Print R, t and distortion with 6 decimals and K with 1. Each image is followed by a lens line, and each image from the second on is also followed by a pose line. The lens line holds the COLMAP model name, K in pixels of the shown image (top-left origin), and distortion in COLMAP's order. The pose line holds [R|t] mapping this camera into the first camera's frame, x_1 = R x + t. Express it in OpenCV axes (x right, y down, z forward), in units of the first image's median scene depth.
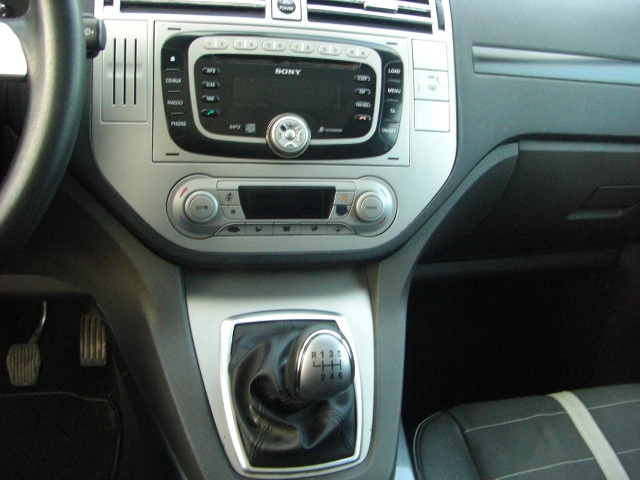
lens RADIAL K [[726.2, 0, 329.6], [0, 726.2, 218.7], [0, 0, 1]] dist [-0.167773, 0.000000]
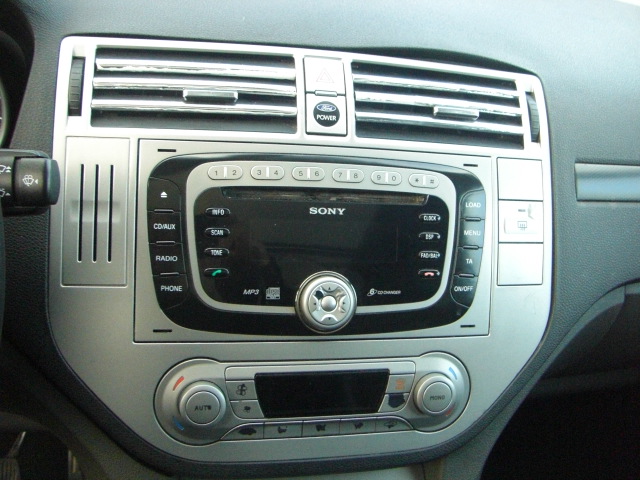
lens RADIAL K [[726.2, 0, 329.3], [0, 726.2, 220.1], [0, 0, 1]] dist [-0.167773, 0.000000]
pose [[0.999367, 0.023824, -0.026411, -0.036399], [-0.024030, 0.999683, -0.007502, -0.188374], [0.026224, 0.008132, 0.999623, 0.283948]]
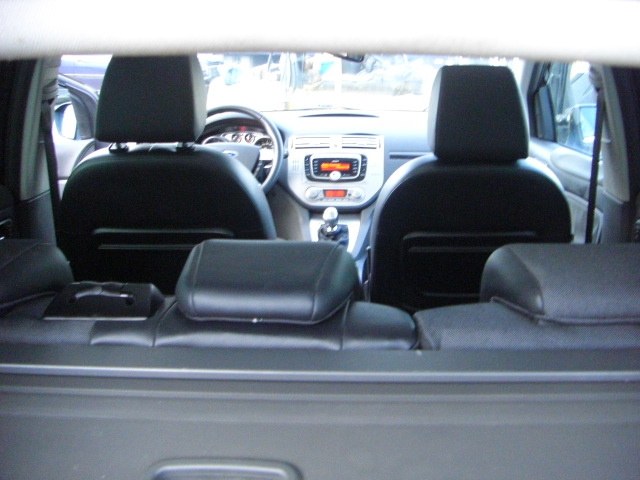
lens RADIAL K [[726.2, 0, 320.9], [0, 726.2, 240.5], [0, 0, 1]] dist [-0.167773, 0.000000]
pose [[0.936467, -0.056675, -0.346146, 1.213125], [-0.025241, 0.973412, -0.227665, 1.120753], [0.349846, 0.221938, 0.910138, -2.540348]]
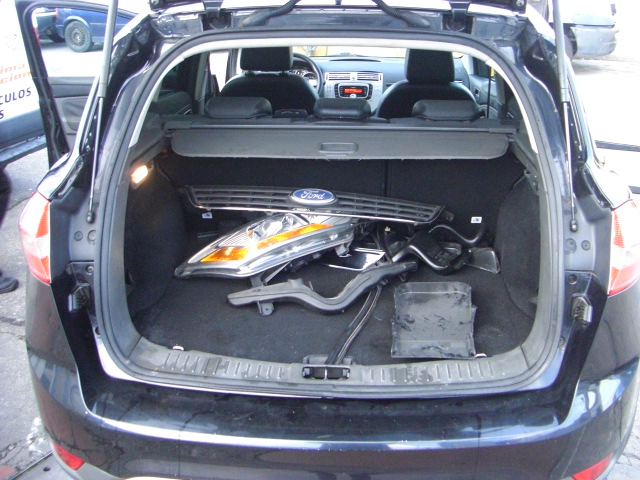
lens RADIAL K [[726.2, 0, 317.6], [0, 726.2, 238.7], [0, 0, 1]] dist [-0.167773, 0.000000]
pose [[0.934554, -0.023039, -0.355074, 1.914488], [-0.036893, 0.986249, -0.161096, 2.196075], [0.353903, 0.163652, 0.920853, -4.876504]]
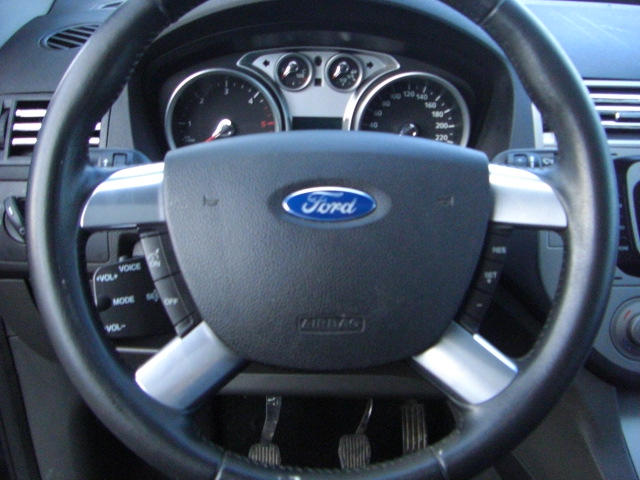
lens RADIAL K [[726.2, 0, 315.3], [0, 726.2, 239.7], [0, 0, 1]] dist [-0.167773, 0.000000]
pose [[0.966722, -0.009328, -0.255658, -0.357467], [-0.003680, 0.998725, -0.050354, -0.088352], [0.255801, 0.049619, 0.965455, -0.071630]]
